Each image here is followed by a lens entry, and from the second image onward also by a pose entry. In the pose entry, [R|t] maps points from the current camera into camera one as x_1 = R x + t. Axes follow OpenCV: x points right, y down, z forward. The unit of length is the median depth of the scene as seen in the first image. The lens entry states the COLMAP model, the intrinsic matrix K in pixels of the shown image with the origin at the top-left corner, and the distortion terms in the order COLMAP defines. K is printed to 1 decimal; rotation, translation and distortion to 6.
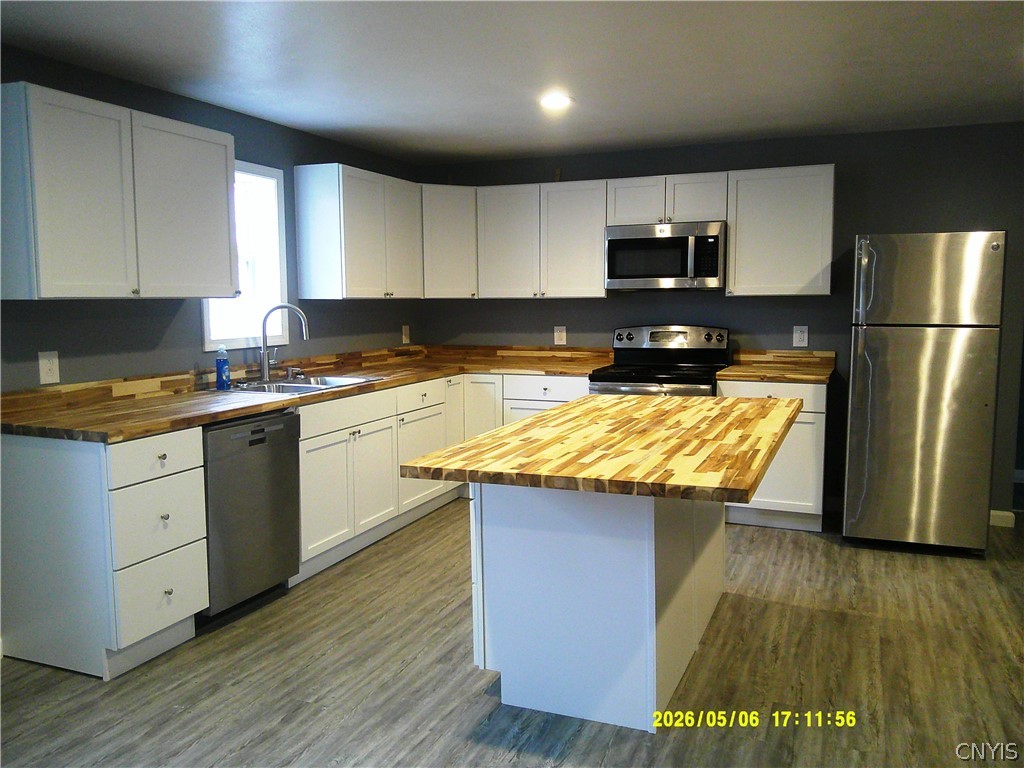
lens RADIAL K [[839.1, 0, 514.0], [0, 839.1, 383.0], [0, 0, 1]] dist [0.015031, -0.051236]
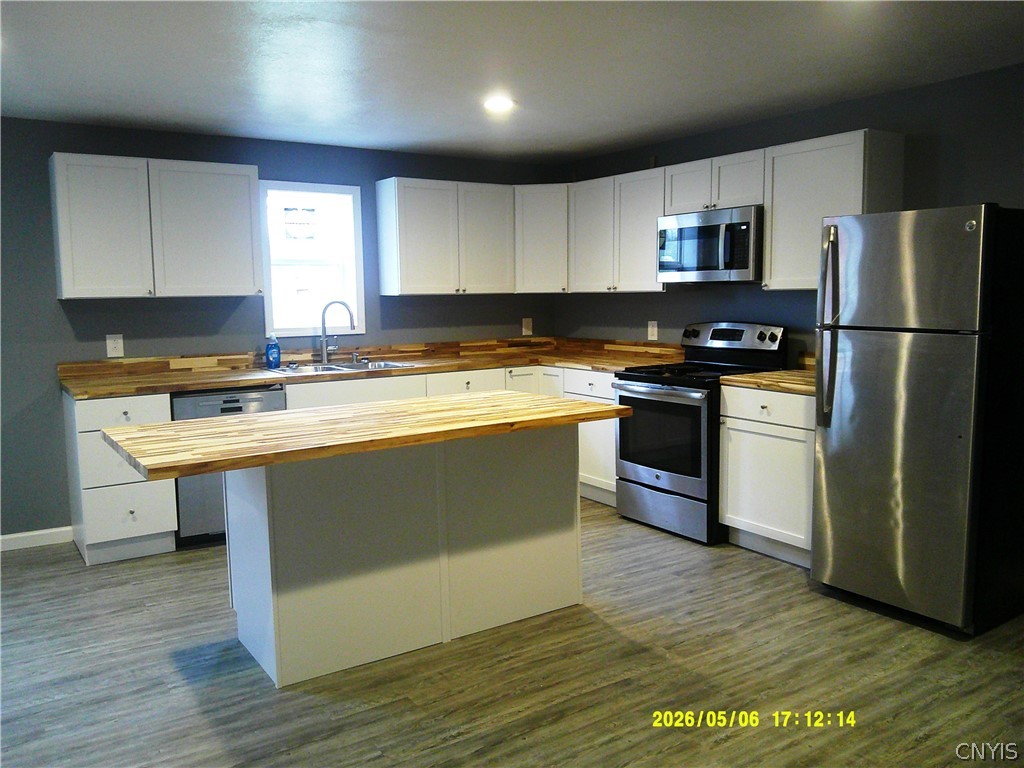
lens RADIAL K [[839.1, 0, 513.2], [0, 839.1, 385.2], [0, 0, 1]] dist [0.015031, -0.051236]
pose [[0.830878, 0.057784, -0.553446, 0.657524], [-0.048372, 0.998329, 0.031613, -0.024345], [0.554348, 0.000505, 0.832285, 0.154111]]
